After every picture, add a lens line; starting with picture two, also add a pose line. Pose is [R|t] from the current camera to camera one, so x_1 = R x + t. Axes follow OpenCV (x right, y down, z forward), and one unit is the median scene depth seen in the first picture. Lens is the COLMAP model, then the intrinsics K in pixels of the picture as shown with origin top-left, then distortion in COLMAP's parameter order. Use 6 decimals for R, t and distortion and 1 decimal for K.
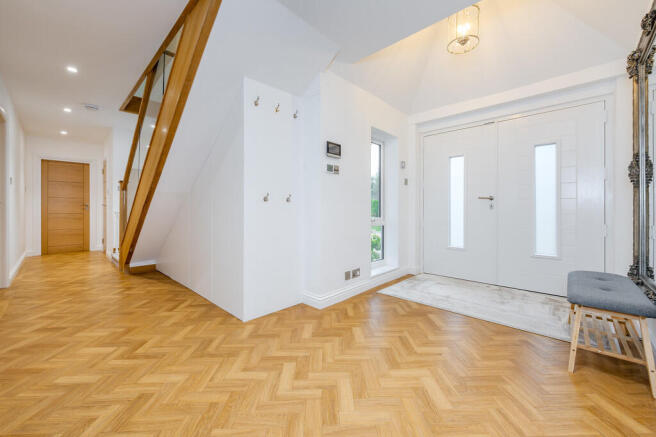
lens RADIAL K [[261.2, 0, 328.0], [0, 261.2, 218.5], [0, 0, 1]] dist [-0.000180, -0.000025]
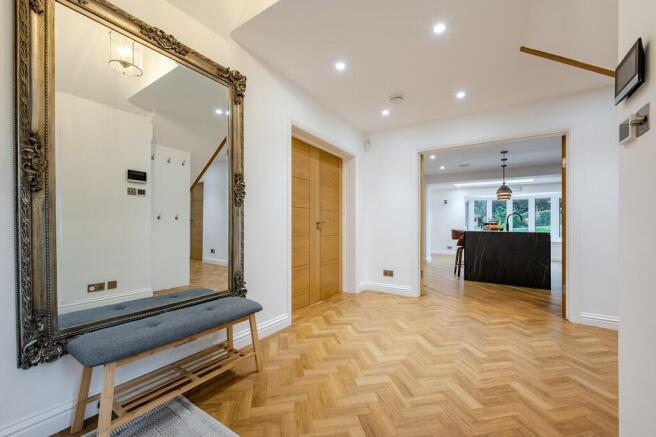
lens RADIAL K [[261.2, 0, 328.0], [0, 261.2, 218.5], [0, 0, 1]] dist [-0.000180, -0.000025]
pose [[-0.984882, -0.016307, -0.172456, 0.803302], [-0.017647, 0.999825, 0.006240, -0.094724], [0.172324, 0.009189, -0.984997, 2.075927]]
